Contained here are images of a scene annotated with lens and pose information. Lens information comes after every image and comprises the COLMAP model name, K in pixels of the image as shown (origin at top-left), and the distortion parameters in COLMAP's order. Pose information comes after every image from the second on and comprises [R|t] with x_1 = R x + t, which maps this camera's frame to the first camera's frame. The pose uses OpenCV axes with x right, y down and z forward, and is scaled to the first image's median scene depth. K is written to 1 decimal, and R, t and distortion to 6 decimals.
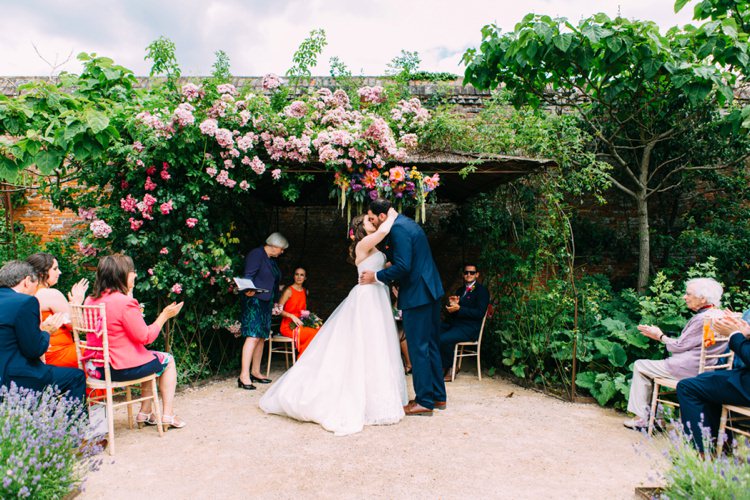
lens RADIAL K [[483.9, 0, 378.5], [0, 483.9, 250.1], [0, 0, 1]] dist [-0.042316, 0.020241]
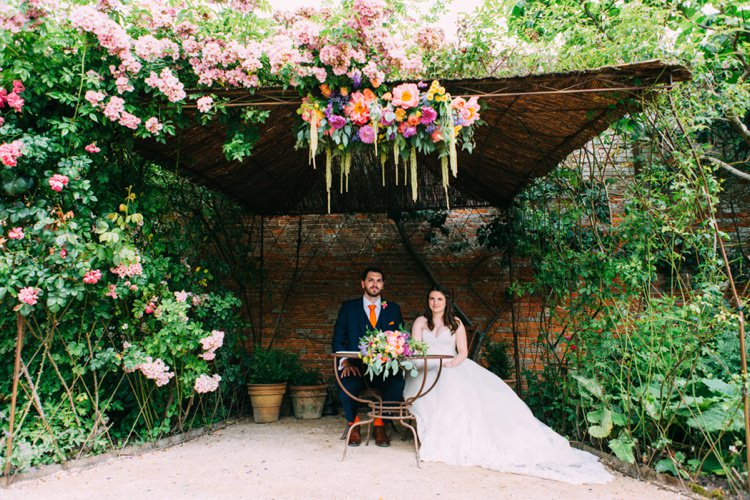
lens RADIAL K [[483.9, 0, 387.6], [0, 483.9, 250.6], [0, 0, 1]] dist [-0.042316, 0.020241]
pose [[0.998354, -0.007591, -0.056846, 0.047718], [0.001136, 0.993626, -0.112722, 0.090297], [0.057340, 0.112472, 0.991999, 0.444034]]
